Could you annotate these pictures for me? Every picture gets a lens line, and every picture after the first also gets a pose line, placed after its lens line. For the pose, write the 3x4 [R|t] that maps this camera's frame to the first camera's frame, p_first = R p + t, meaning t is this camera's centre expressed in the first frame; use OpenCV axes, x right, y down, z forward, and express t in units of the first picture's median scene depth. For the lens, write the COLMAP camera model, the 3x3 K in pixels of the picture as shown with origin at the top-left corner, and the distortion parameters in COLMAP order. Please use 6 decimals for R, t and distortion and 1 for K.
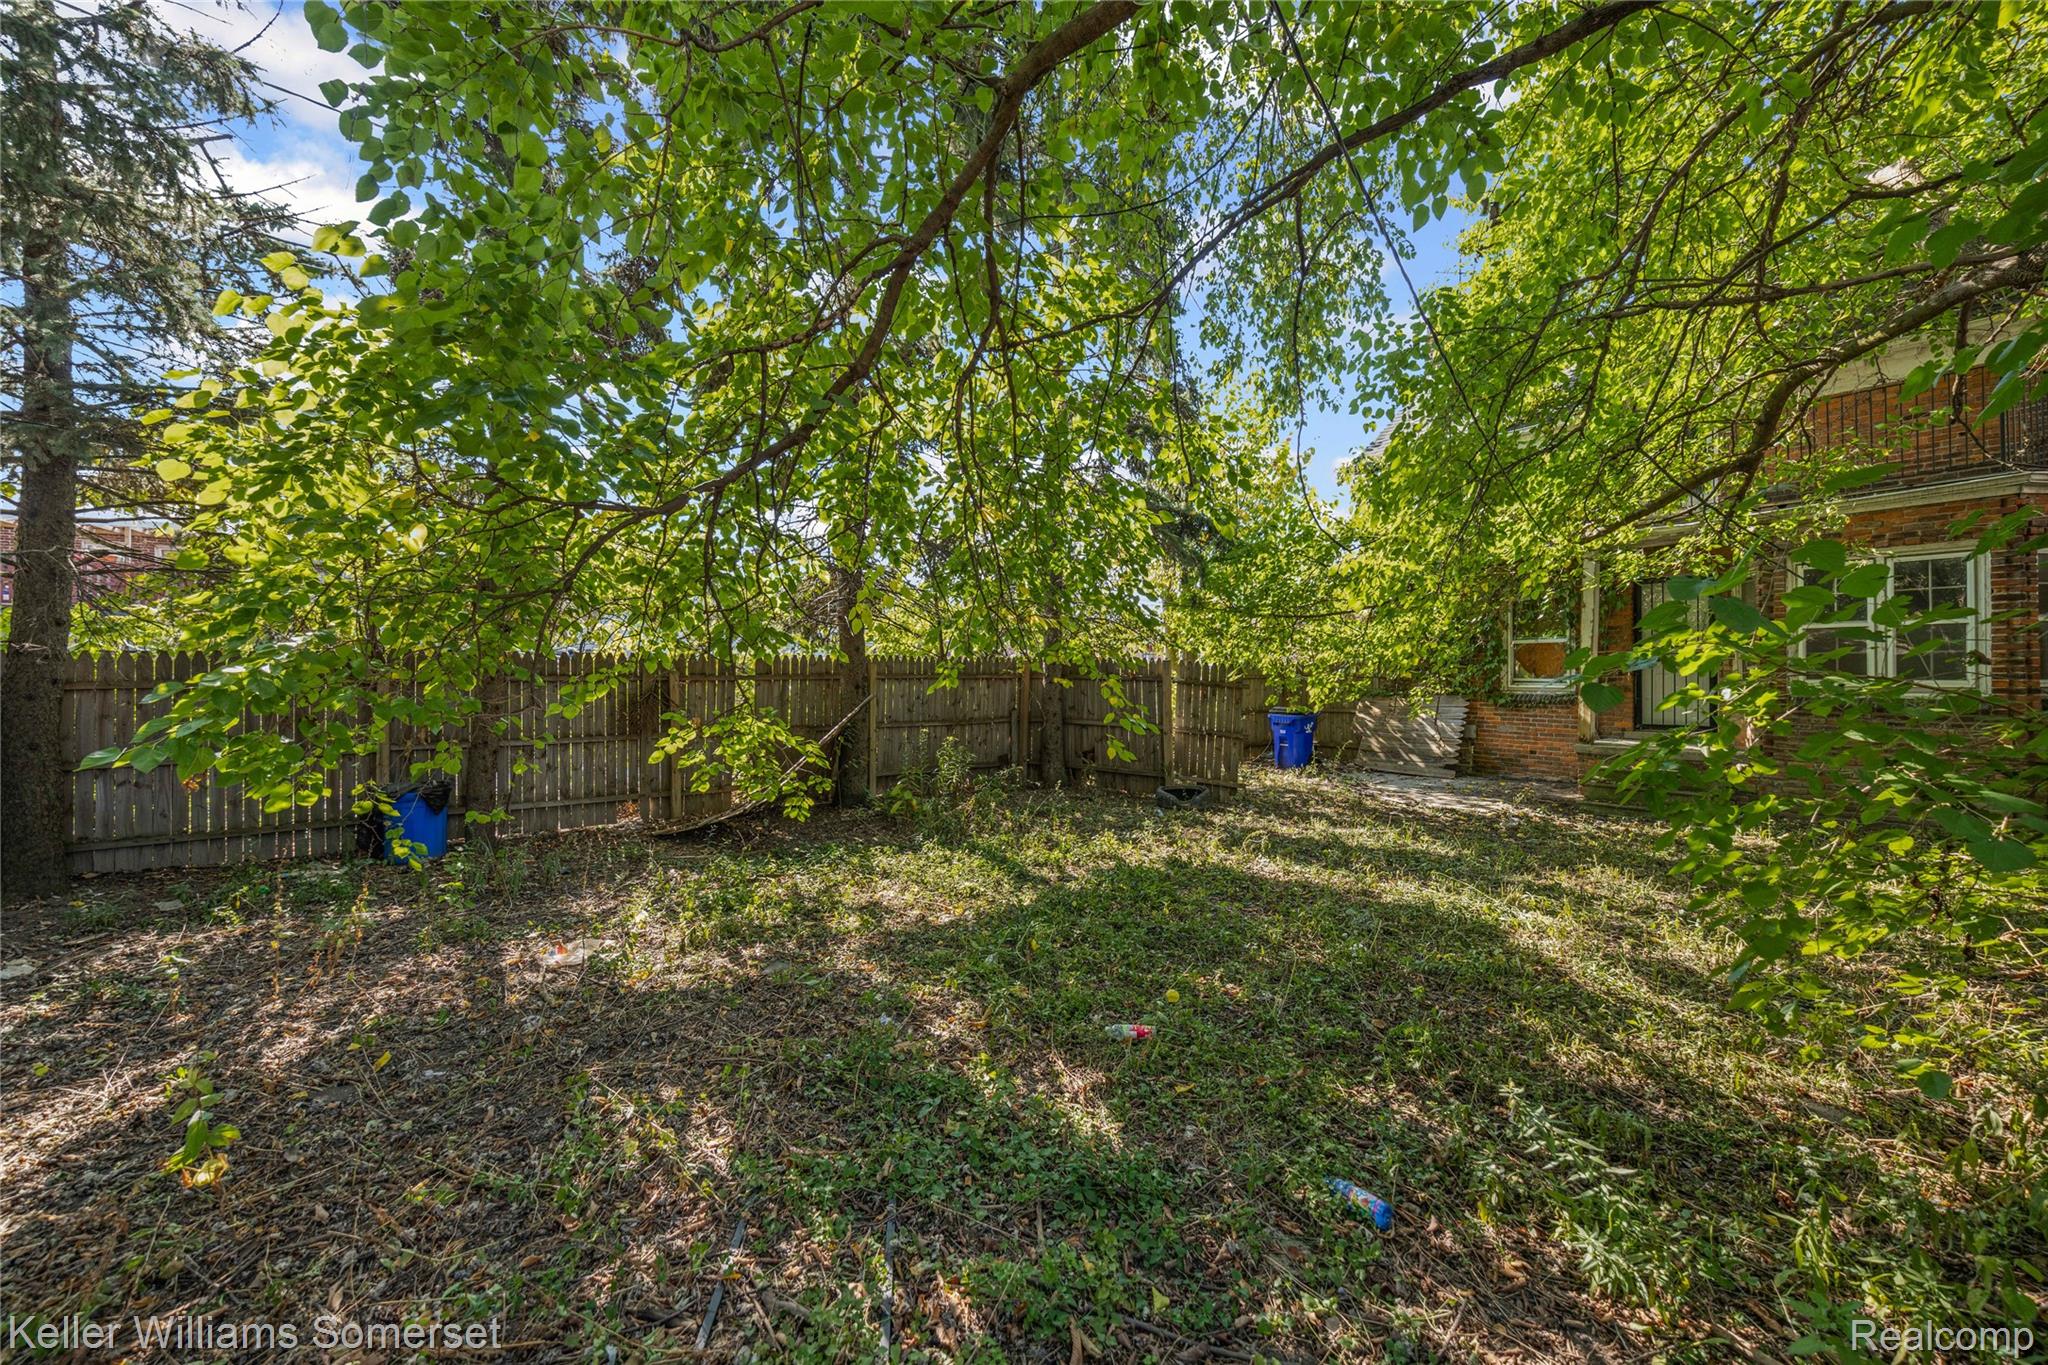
lens RADIAL K [[780.0, 0, 1027.7], [0, 780.0, 668.5], [0, 0, 1]] dist [0.000232, 0.000442]
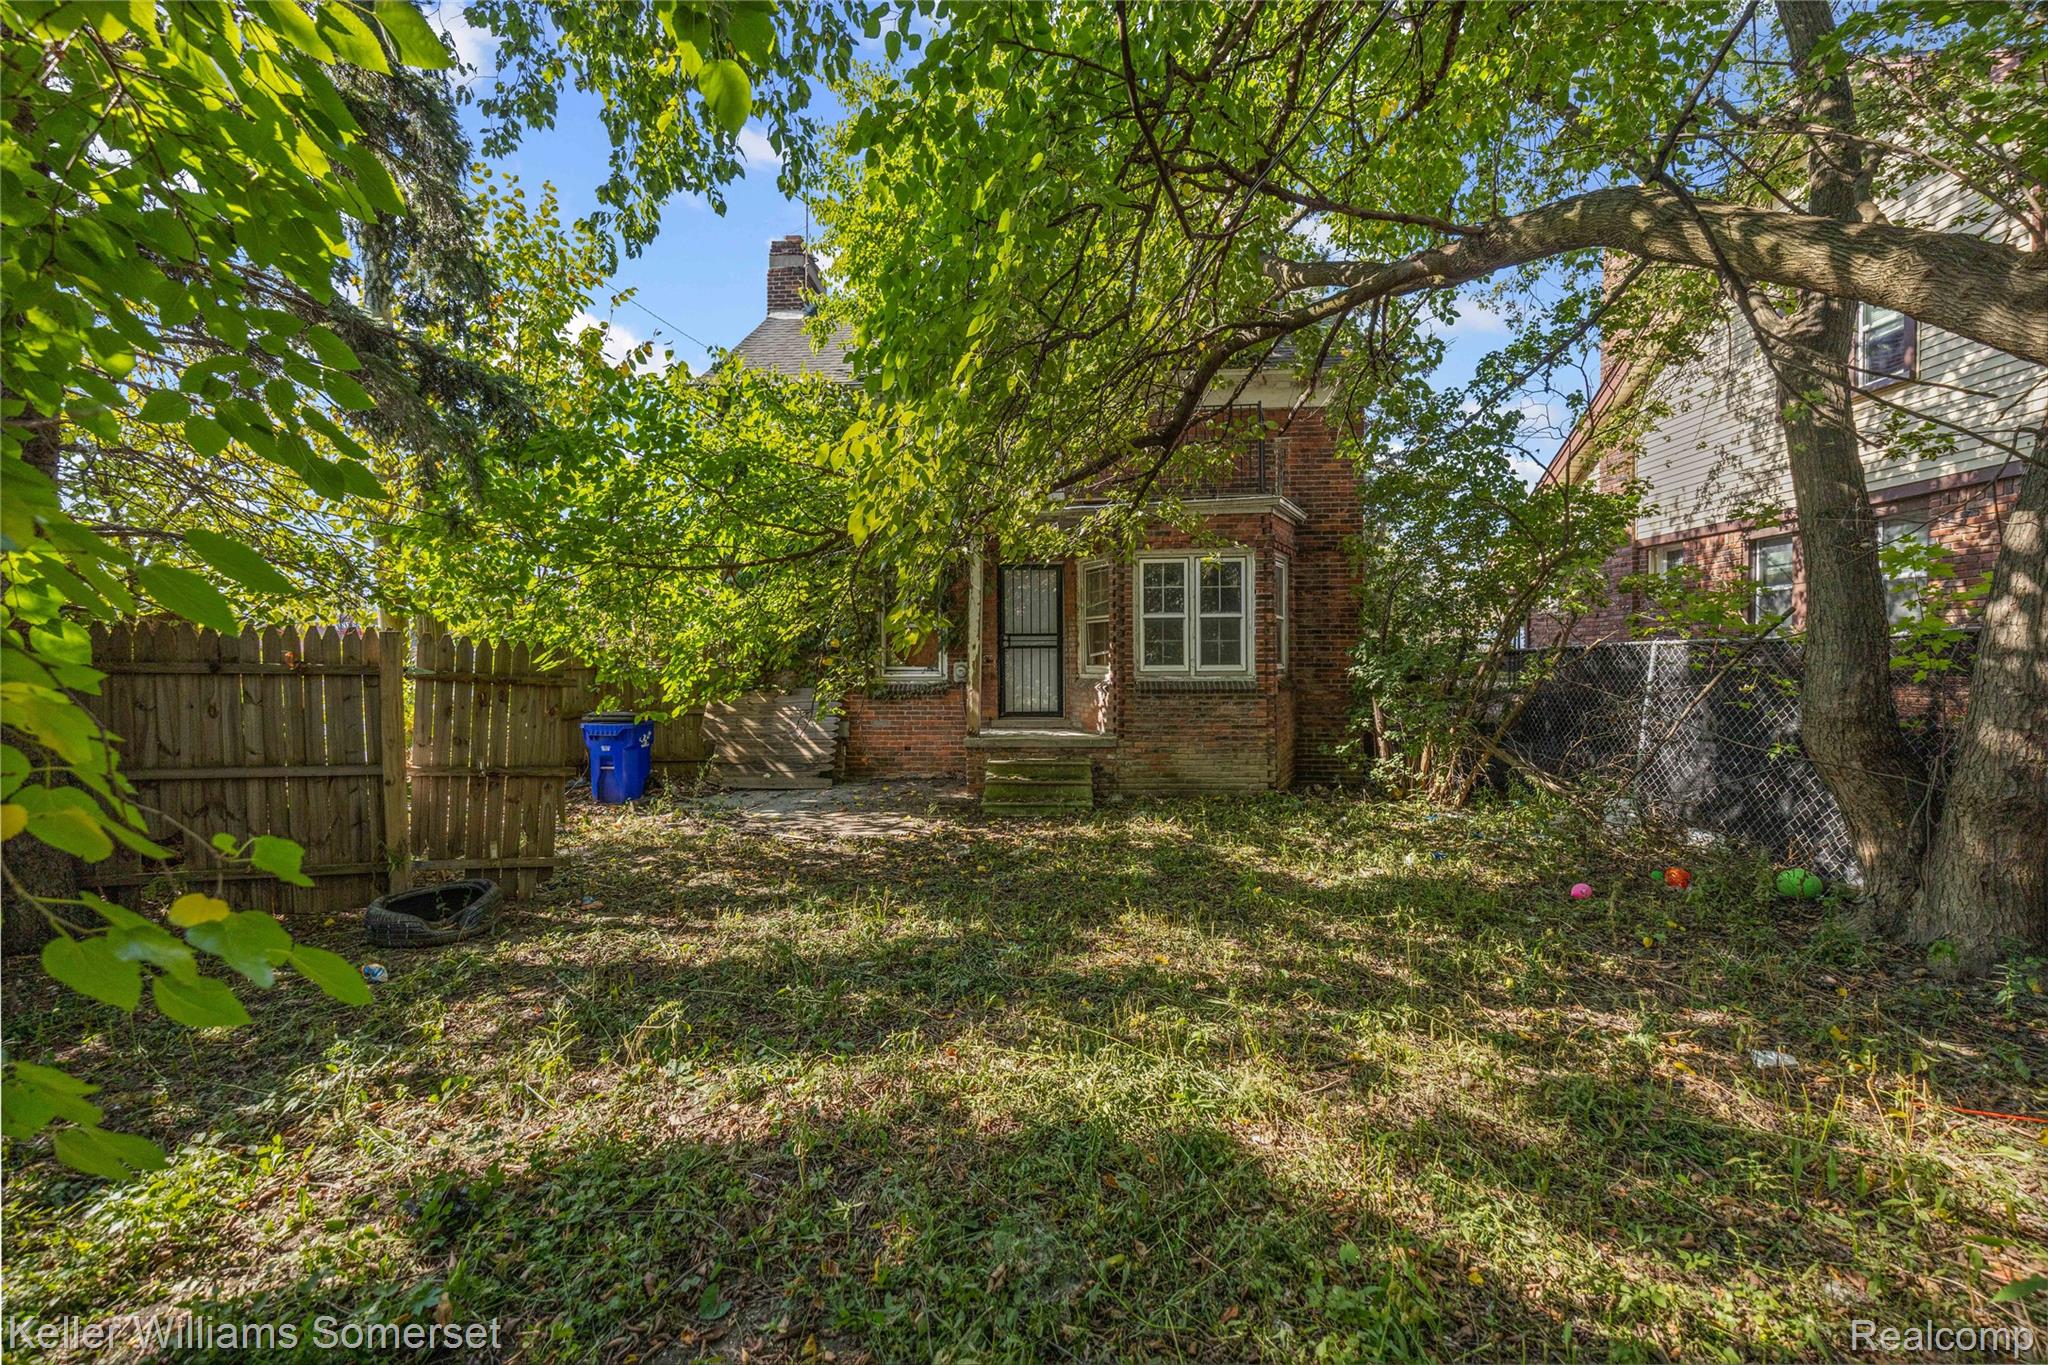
lens RADIAL K [[780.0, 0, 1027.7], [0, 780.0, 668.5], [0, 0, 1]] dist [0.000232, 0.000442]
pose [[0.643528, -0.007756, 0.765383, 0.058489], [0.000320, 0.999951, 0.009864, 0.007221], [-0.765423, -0.006103, 0.643499, 0.360752]]
